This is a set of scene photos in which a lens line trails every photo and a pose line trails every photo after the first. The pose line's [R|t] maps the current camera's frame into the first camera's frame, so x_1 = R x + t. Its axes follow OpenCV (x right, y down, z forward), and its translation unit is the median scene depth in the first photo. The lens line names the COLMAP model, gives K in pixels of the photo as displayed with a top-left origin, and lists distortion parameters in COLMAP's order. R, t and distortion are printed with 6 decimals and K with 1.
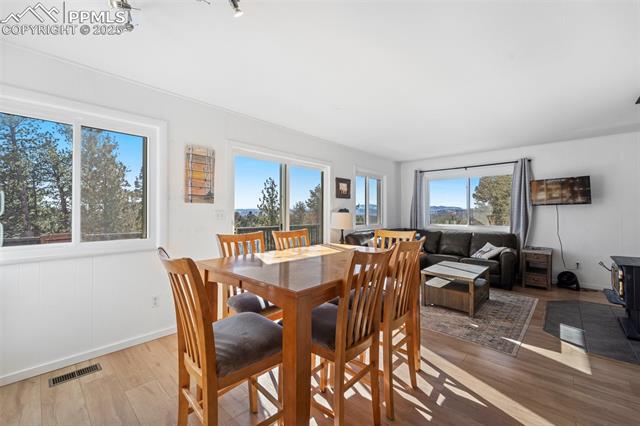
lens RADIAL K [[260.5, 0, 321.3], [0, 260.5, 210.3], [0, 0, 1]] dist [0.000698, -0.000051]
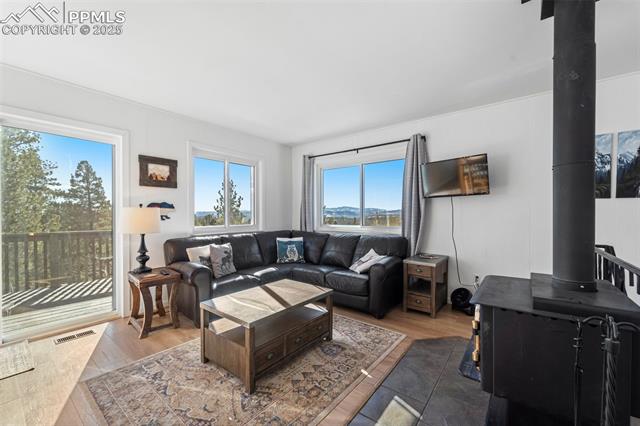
lens RADIAL K [[258.9, 0, 323.0], [0, 258.9, 216.2], [0, 0, 1]] dist [0.000283, 0.000050]
pose [[0.995615, -0.003741, 0.093467, 0.442220], [0.002424, 0.999896, 0.014204, 0.020946], [-0.093510, -0.013915, 0.995521, 0.289137]]
